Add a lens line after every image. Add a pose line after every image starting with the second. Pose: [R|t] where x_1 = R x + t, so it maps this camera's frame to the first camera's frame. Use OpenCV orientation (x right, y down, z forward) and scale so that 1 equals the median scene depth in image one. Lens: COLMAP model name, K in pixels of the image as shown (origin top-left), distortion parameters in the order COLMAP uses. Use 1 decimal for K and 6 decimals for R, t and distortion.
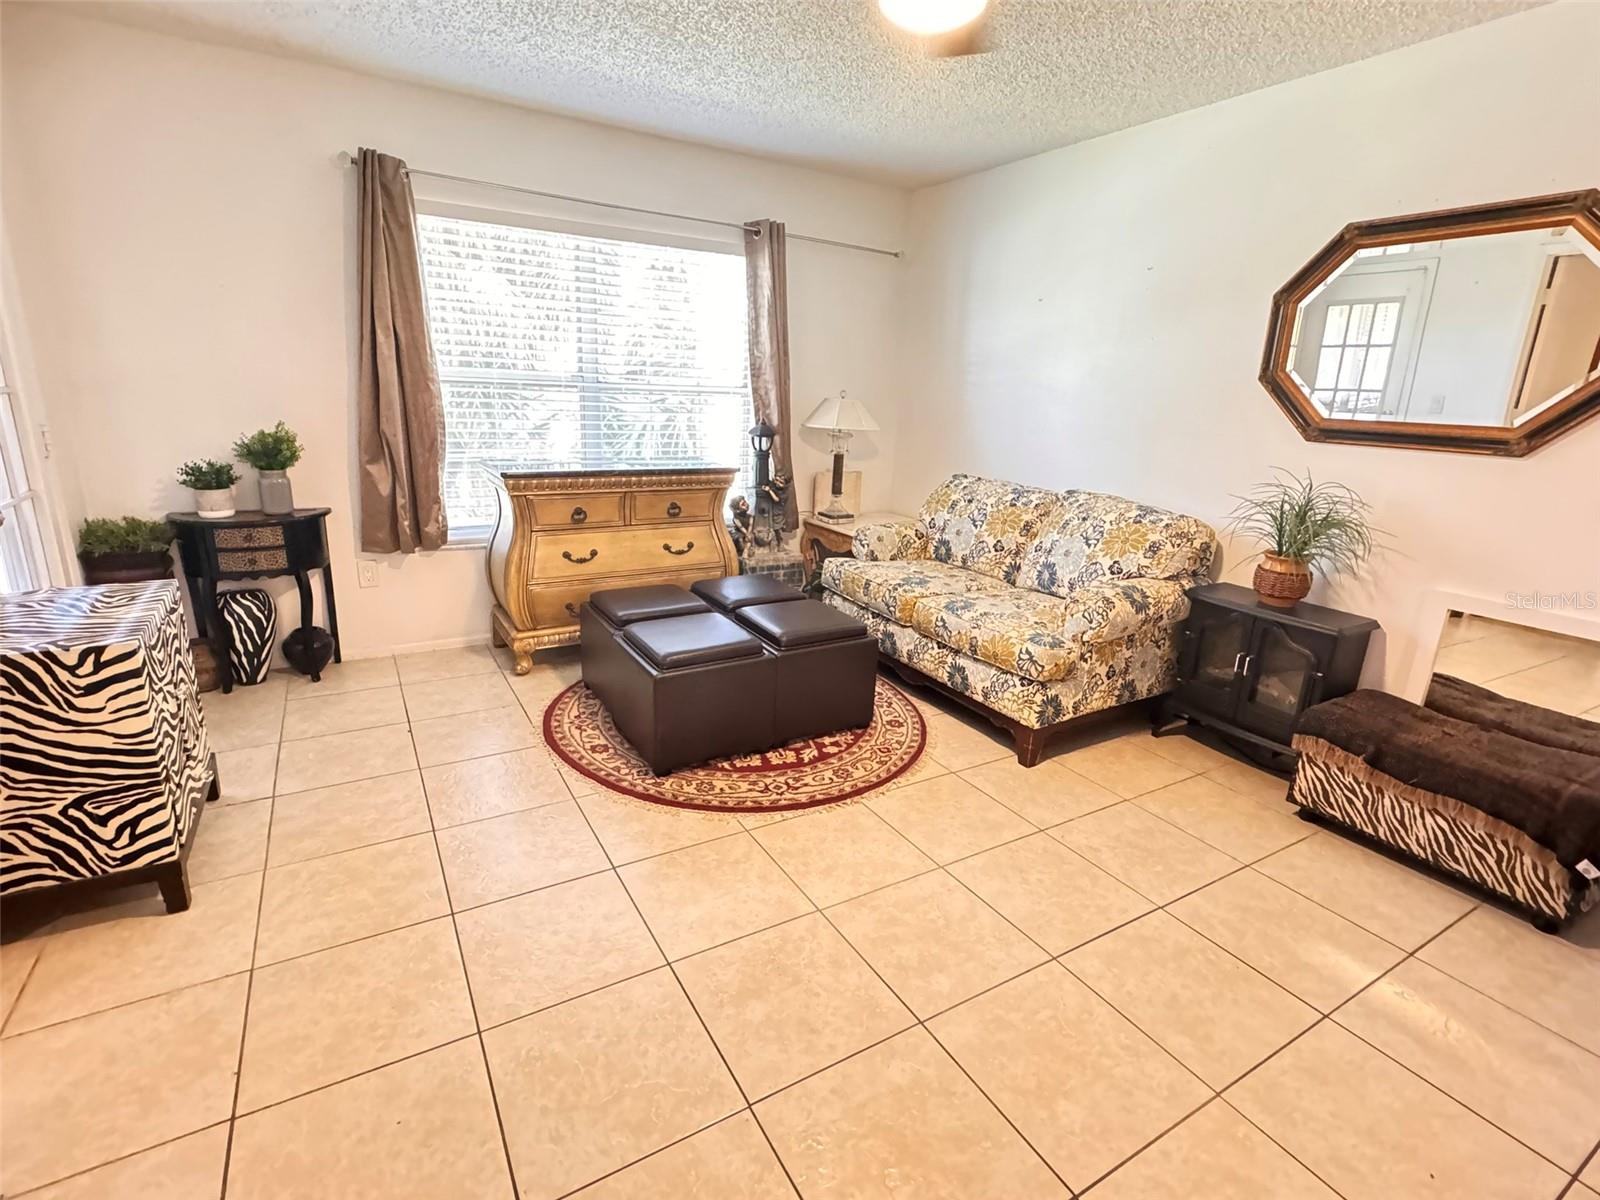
lens RADIAL K [[764.9, 0, 796.8], [0, 764.9, 595.8], [0, 0, 1]] dist [-0.002360, -0.000288]
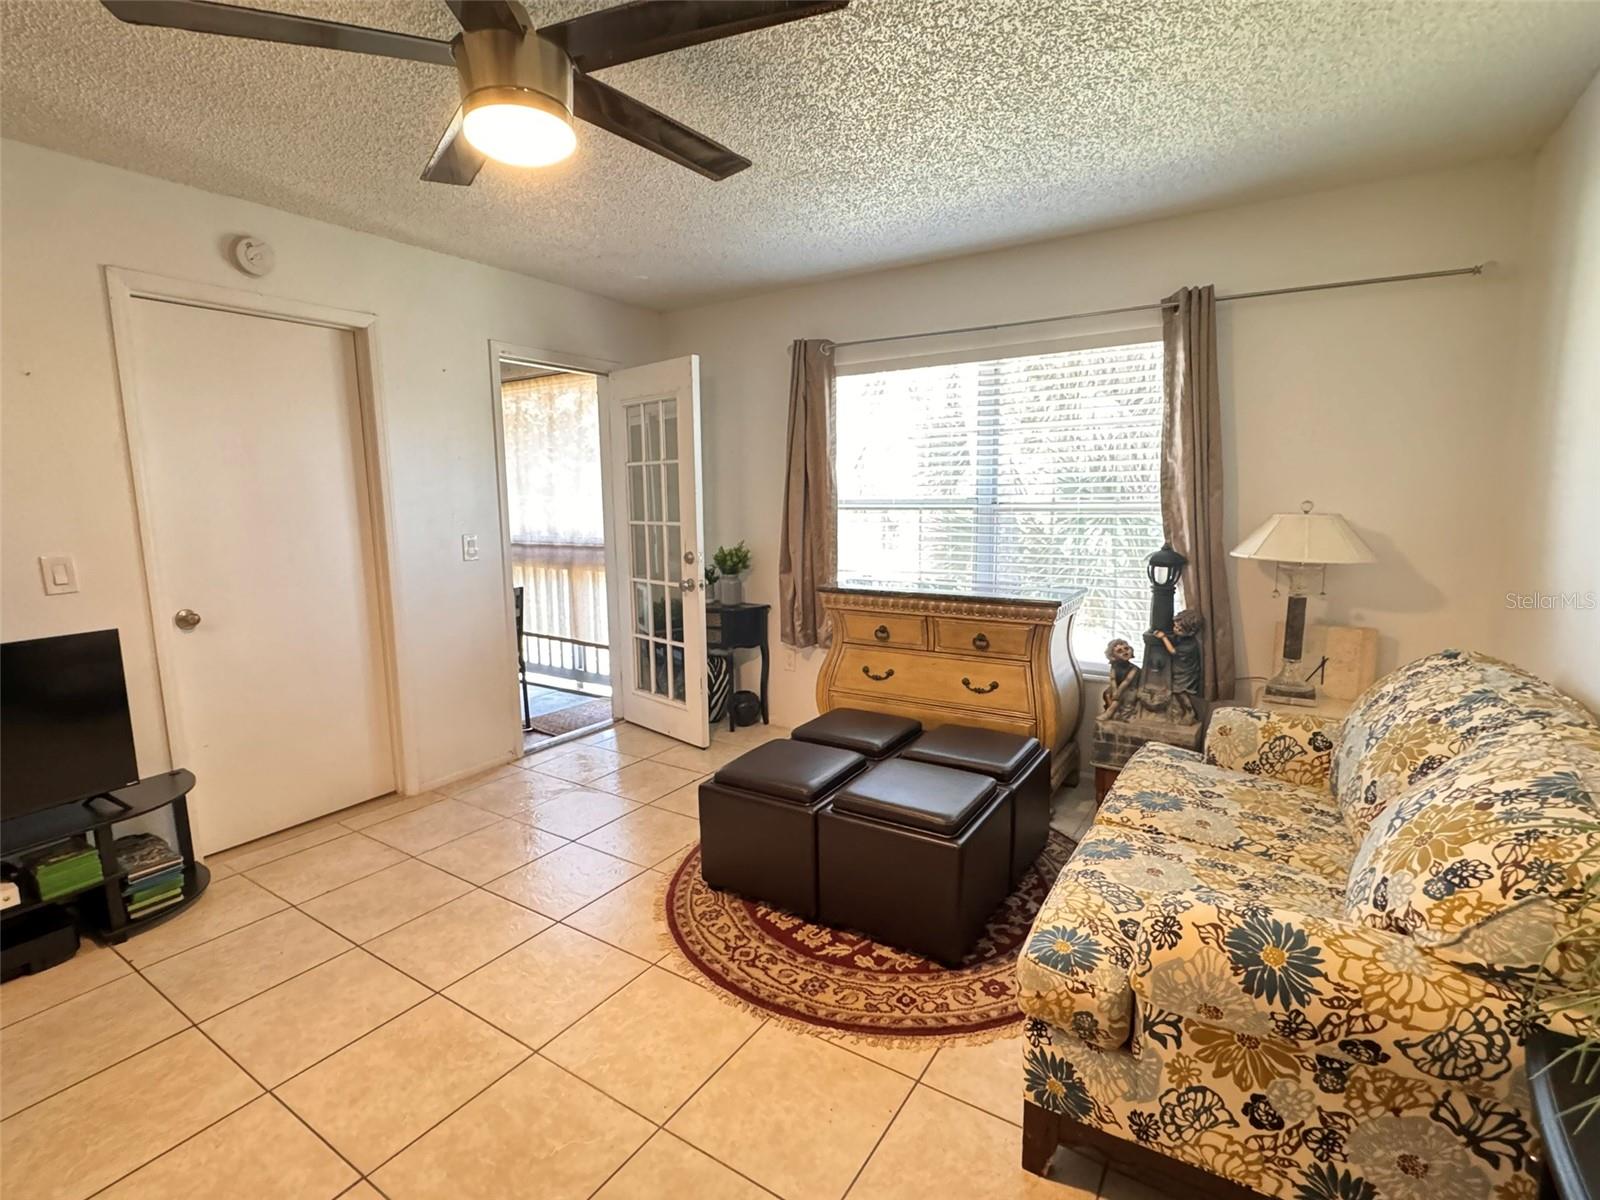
lens RADIAL K [[764.9, 0, 796.6], [0, 764.9, 592.8], [0, 0, 1]] dist [-0.002360, -0.000288]
pose [[0.442921, 0.070432, -0.893790, 0.659000], [-0.207498, 0.977896, -0.025767, -0.125363], [0.872219, 0.196872, 0.447745, 0.504961]]
